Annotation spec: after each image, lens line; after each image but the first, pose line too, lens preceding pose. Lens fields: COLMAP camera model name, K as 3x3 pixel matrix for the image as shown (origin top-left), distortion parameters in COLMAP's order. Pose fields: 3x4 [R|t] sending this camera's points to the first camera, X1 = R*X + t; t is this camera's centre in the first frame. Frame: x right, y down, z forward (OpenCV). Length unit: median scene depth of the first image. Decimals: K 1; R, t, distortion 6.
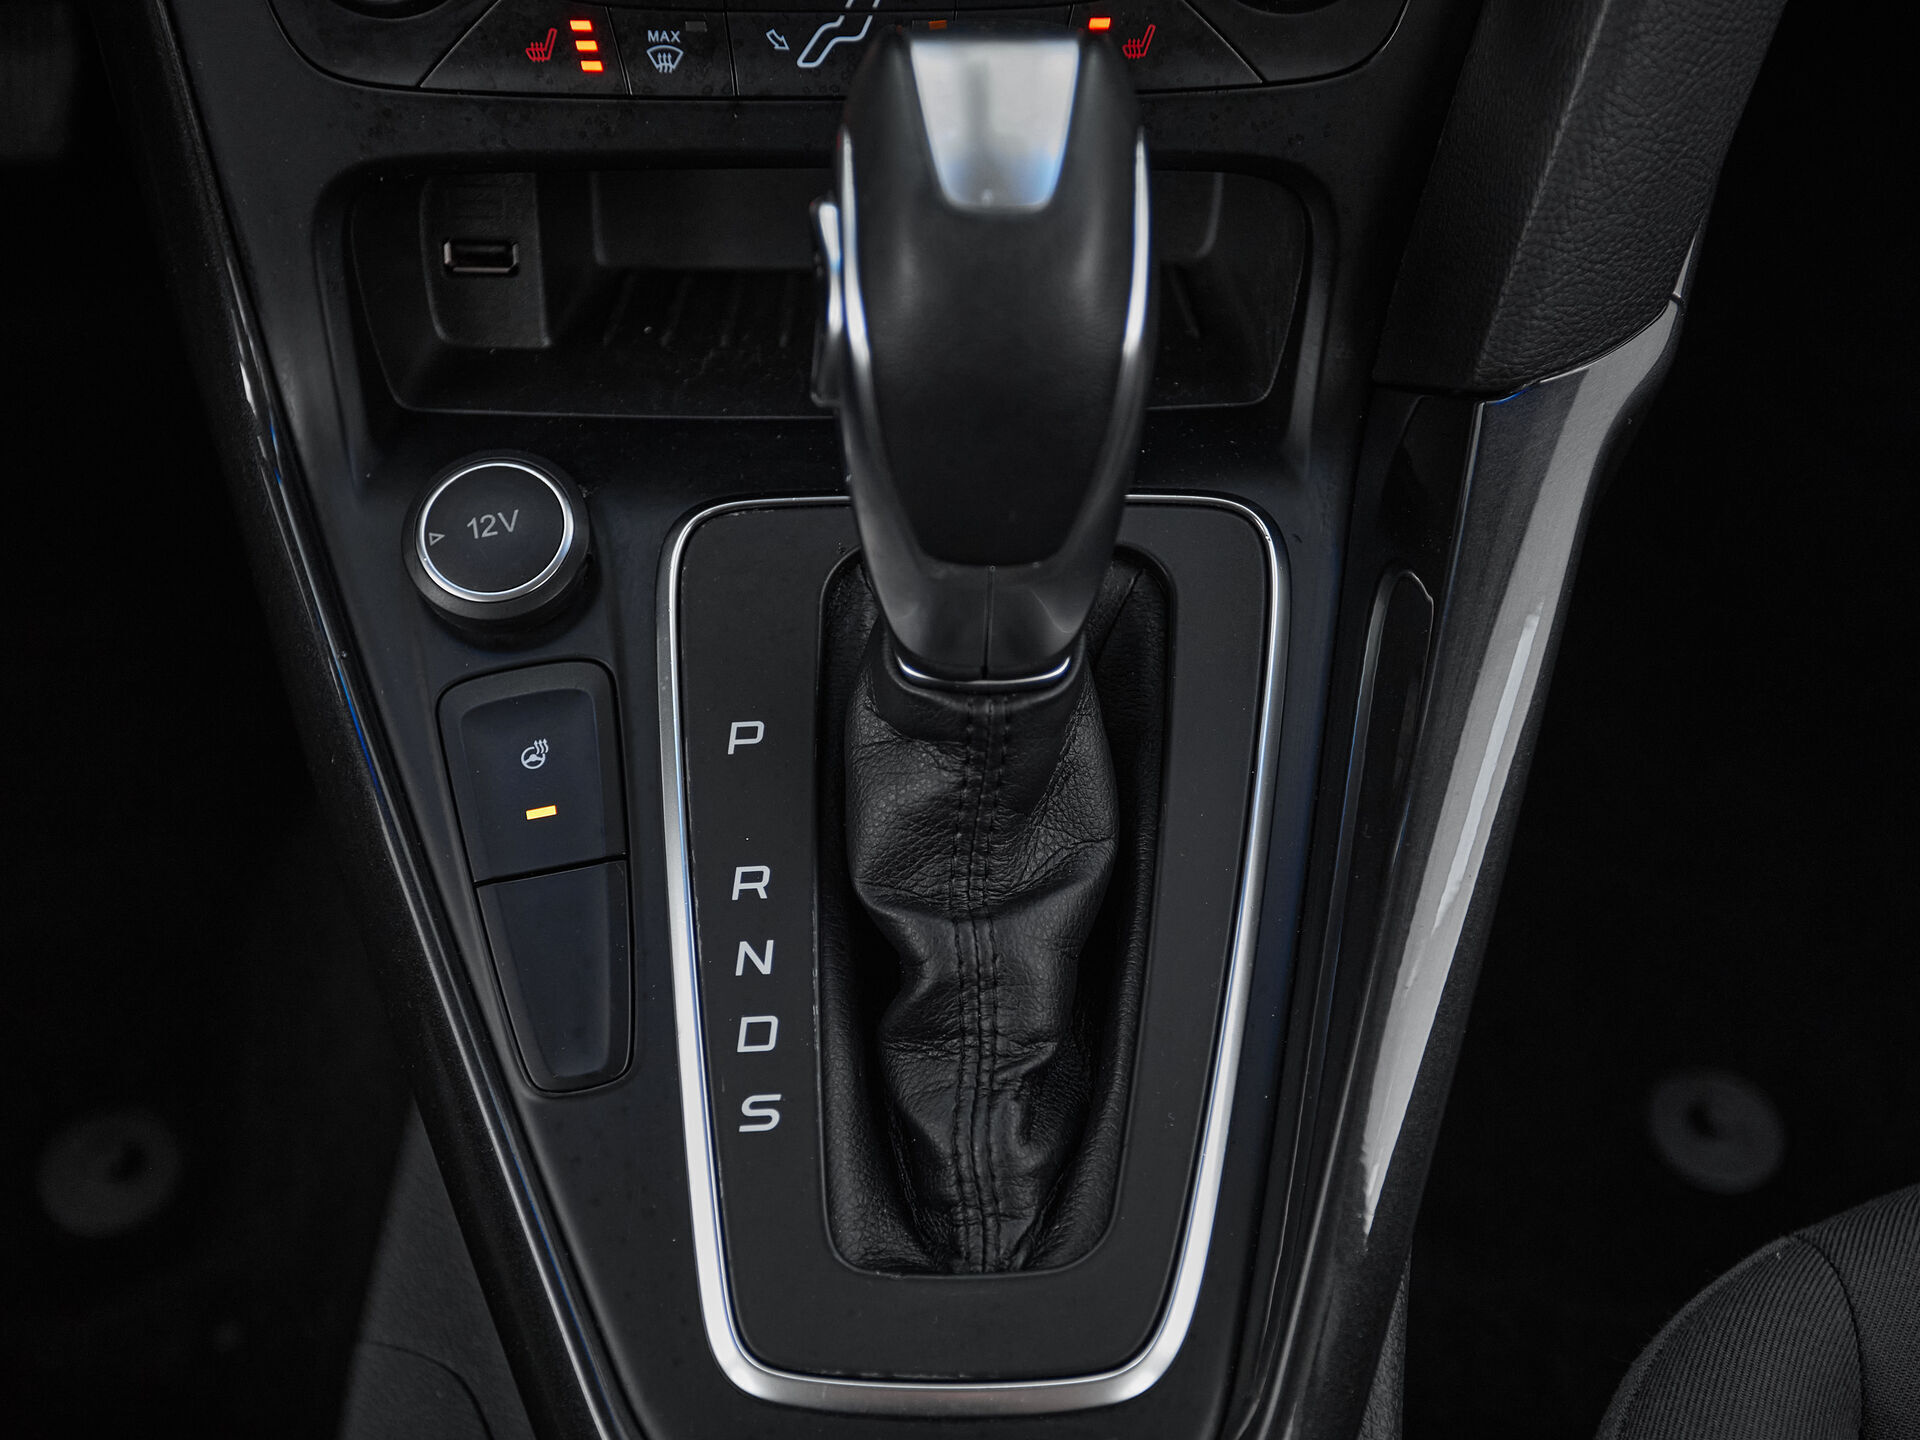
lens RADIAL K [[2344.9, 0, 935.2], [0, 2344.9, 720.2], [0, 0, 1]] dist [0.018899, 0.014602]
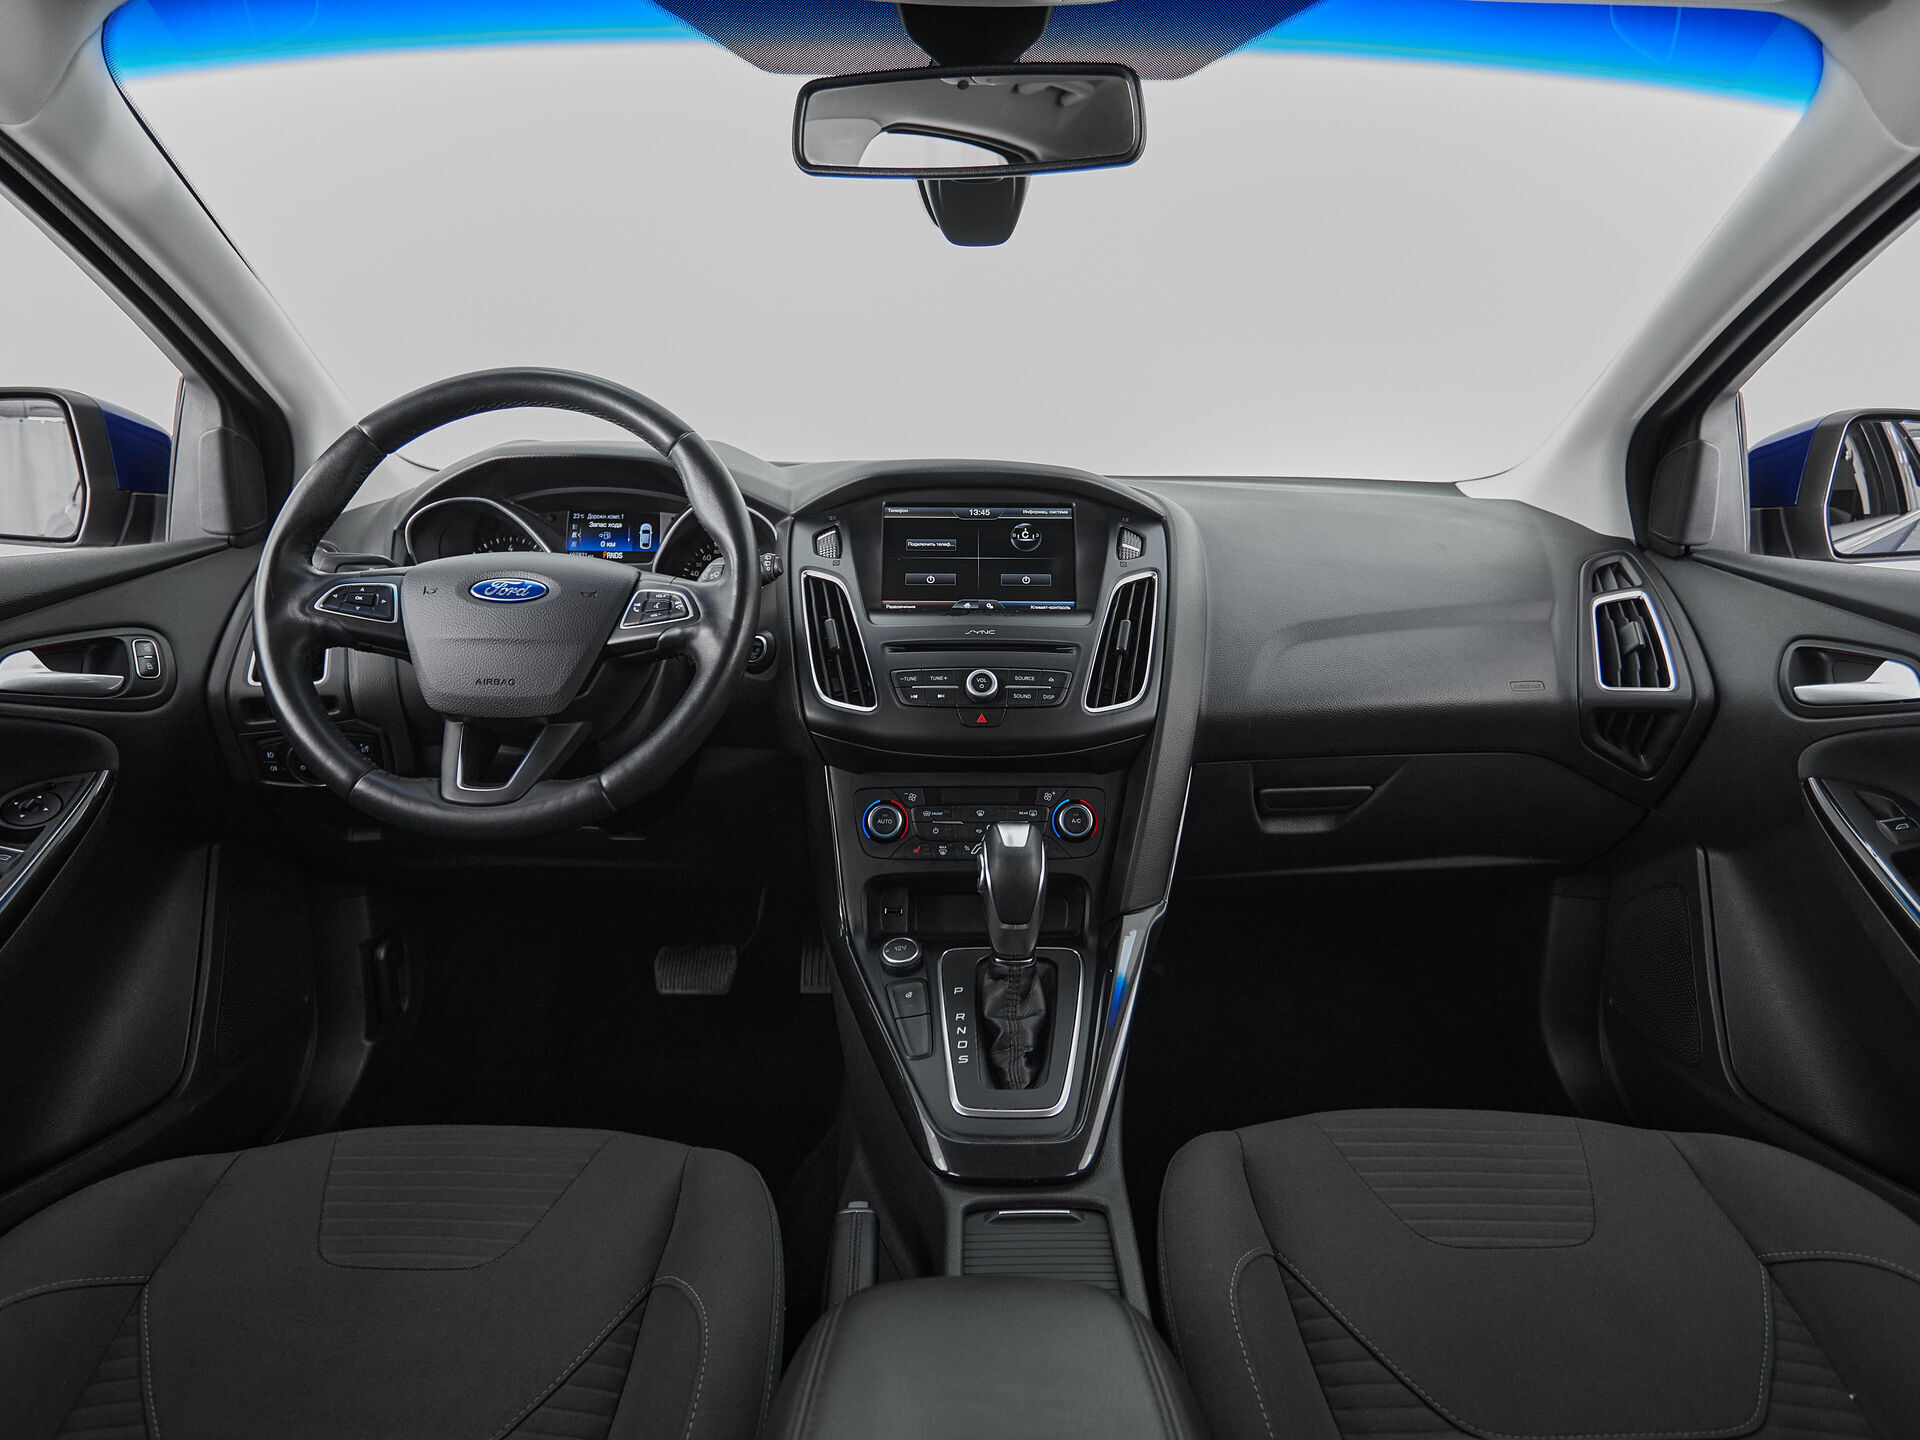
lens RADIAL K [[1178.8, 0, 967.4], [0, 1178.8, 679.2], [0, 0, 1]] dist [-0.000401, -0.000232]
pose [[0.999965, -0.004001, -0.007349, -0.048032], [-0.001695, 0.763193, -0.646168, 0.998581], [0.008193, 0.646158, 0.763160, -1.042669]]
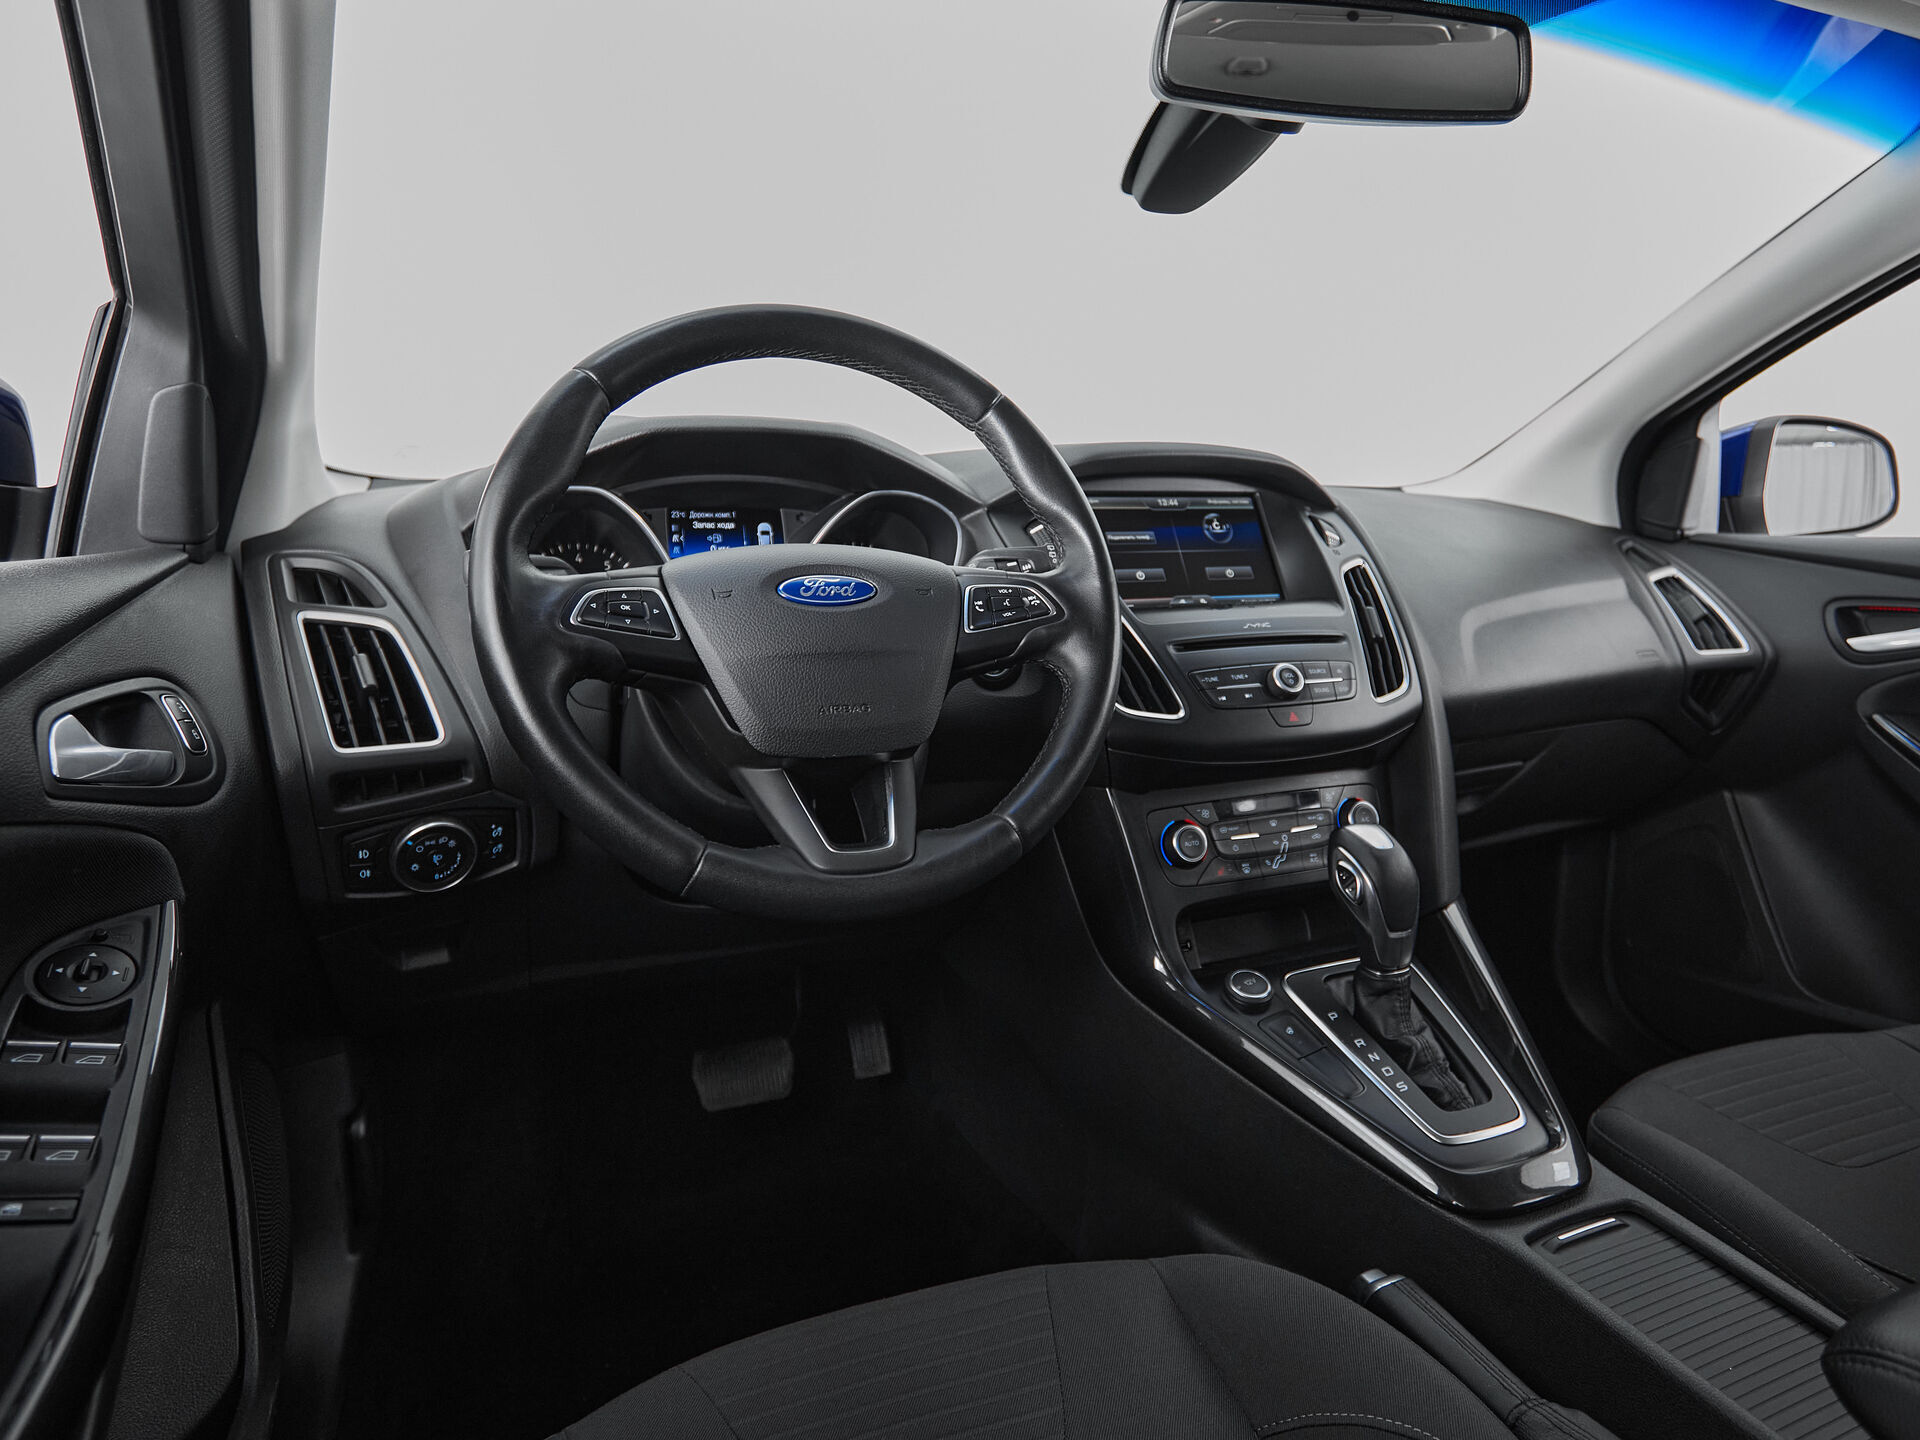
lens RADIAL K [[1179.4, 0, 1003.0], [0, 1179.4, 686.6], [0, 0, 1]] dist [-0.001761, -0.001705]
pose [[0.924299, -0.069446, 0.375299, -1.322280], [0.302734, 0.732215, -0.610093, 0.652051], [-0.232431, 0.677524, 0.697809, -0.614486]]
